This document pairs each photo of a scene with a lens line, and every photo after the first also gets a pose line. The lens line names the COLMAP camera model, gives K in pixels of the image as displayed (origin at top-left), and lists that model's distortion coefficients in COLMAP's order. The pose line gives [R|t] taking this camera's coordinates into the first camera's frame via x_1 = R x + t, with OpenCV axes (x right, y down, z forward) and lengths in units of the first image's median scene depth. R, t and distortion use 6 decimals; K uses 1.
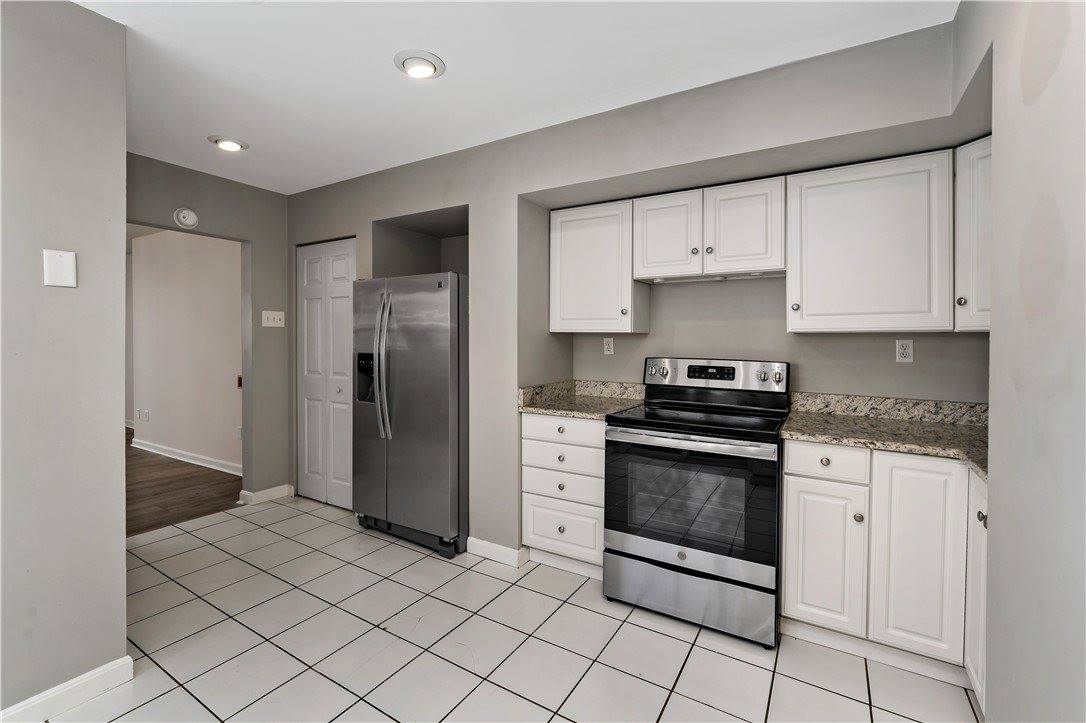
lens RADIAL K [[466.4, 0, 538.6], [0, 466.4, 341.3], [0, 0, 1]] dist [-0.033155, 0.000063]
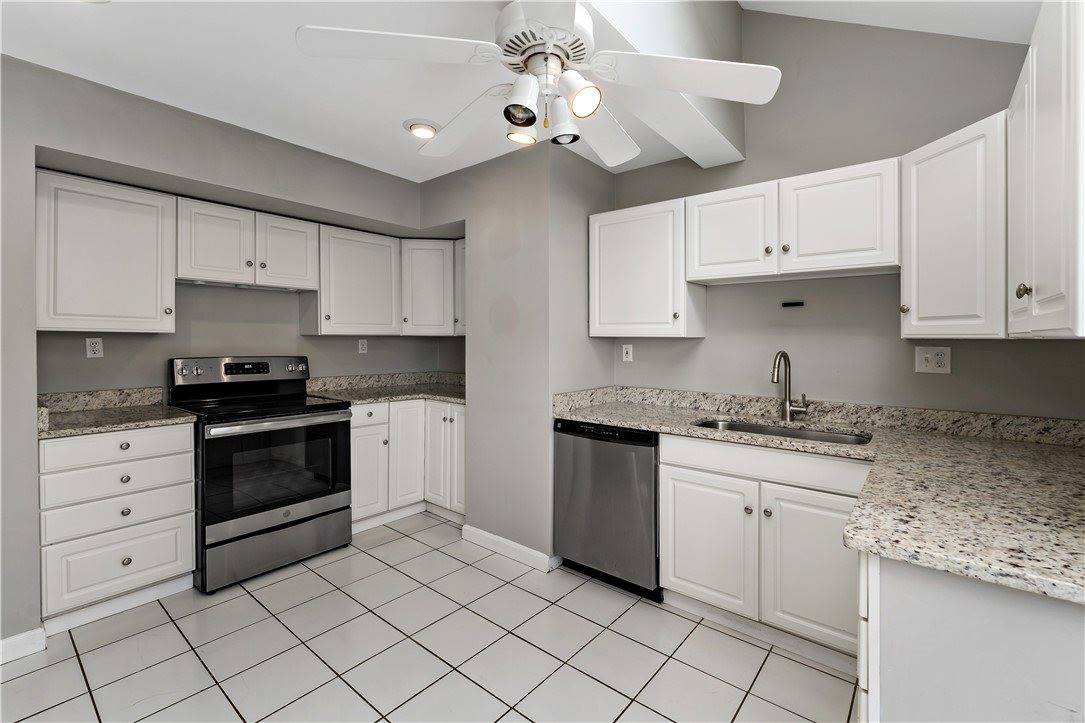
lens RADIAL K [[465.9, 0, 538.2], [0, 465.9, 341.3], [0, 0, 1]] dist [-0.033155, 0.000063]
pose [[0.130339, -0.008692, 0.991431, -0.714922], [0.002358, 0.999961, 0.008456, -0.008898], [-0.991467, 0.001235, 0.130354, 0.140109]]
